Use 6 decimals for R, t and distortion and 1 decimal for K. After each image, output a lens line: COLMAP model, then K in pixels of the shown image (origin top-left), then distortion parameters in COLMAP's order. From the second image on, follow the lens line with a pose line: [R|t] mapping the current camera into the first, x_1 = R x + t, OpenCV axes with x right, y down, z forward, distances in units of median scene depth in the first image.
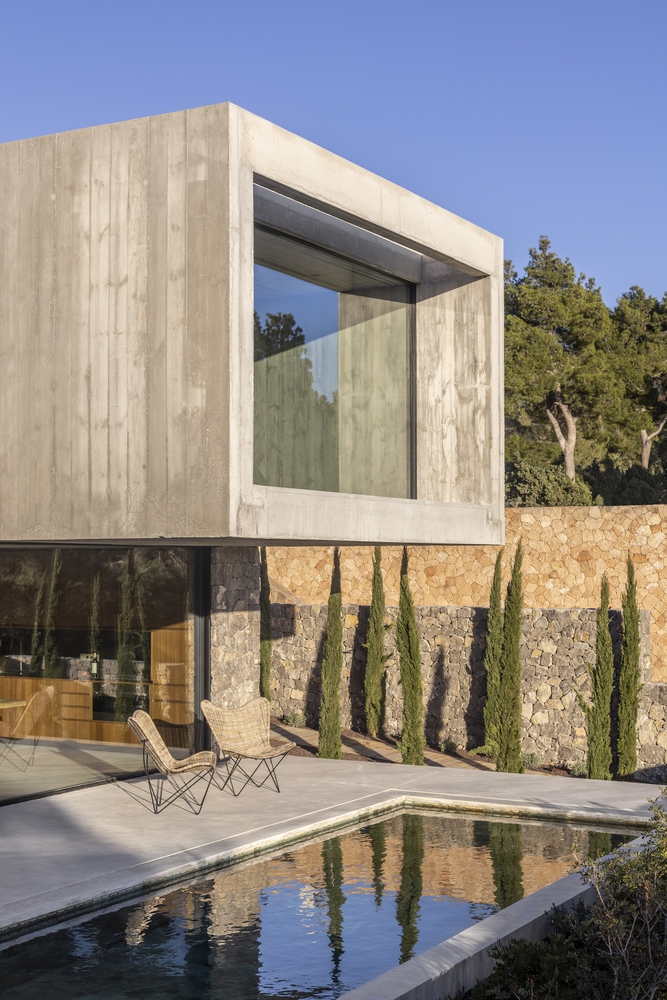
lens RADIAL K [[1435.5, 0, 333.5], [0, 1435.5, 500.0], [0, 0, 1]] dist [-0.007276, -0.018991]
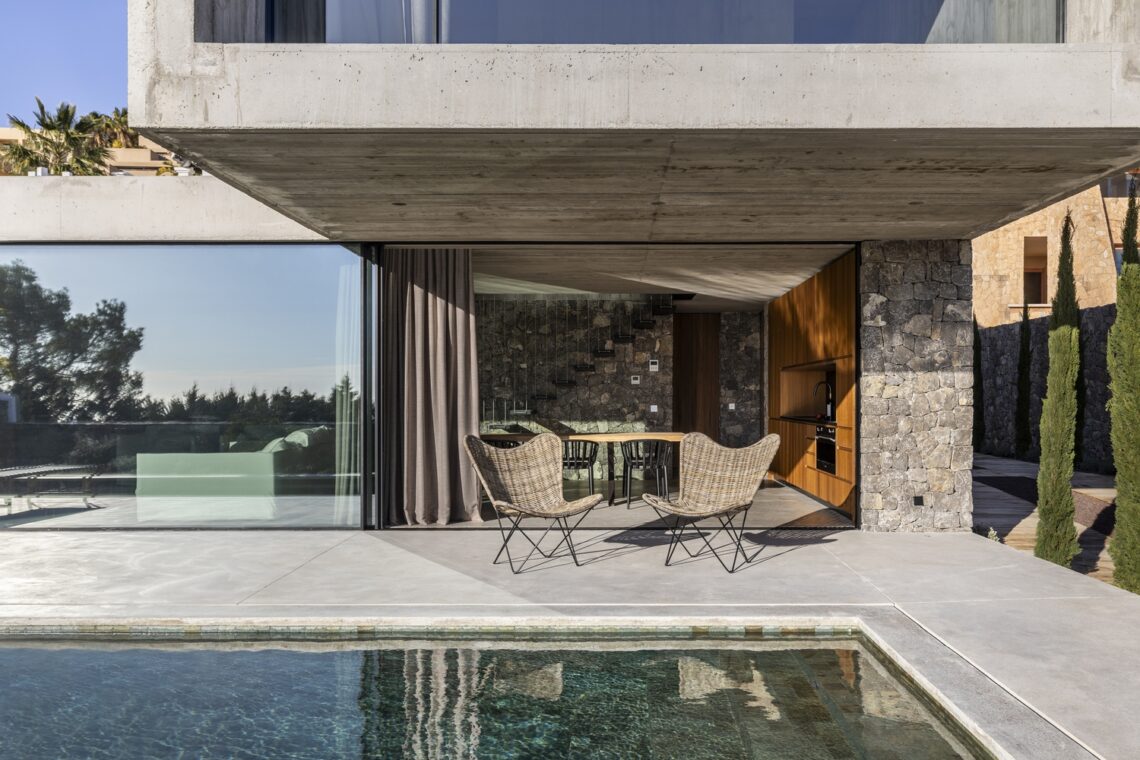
lens RADIAL K [[909.4, 0, 572.7], [0, 909.4, 417.9], [0, 0, 1]] dist [0.002123, -0.003472]
pose [[0.486333, 0.031972, -0.873188, 0.286787], [0.033558, 0.997910, 0.055229, 0.104090], [0.873129, -0.056162, 0.484244, 0.717549]]
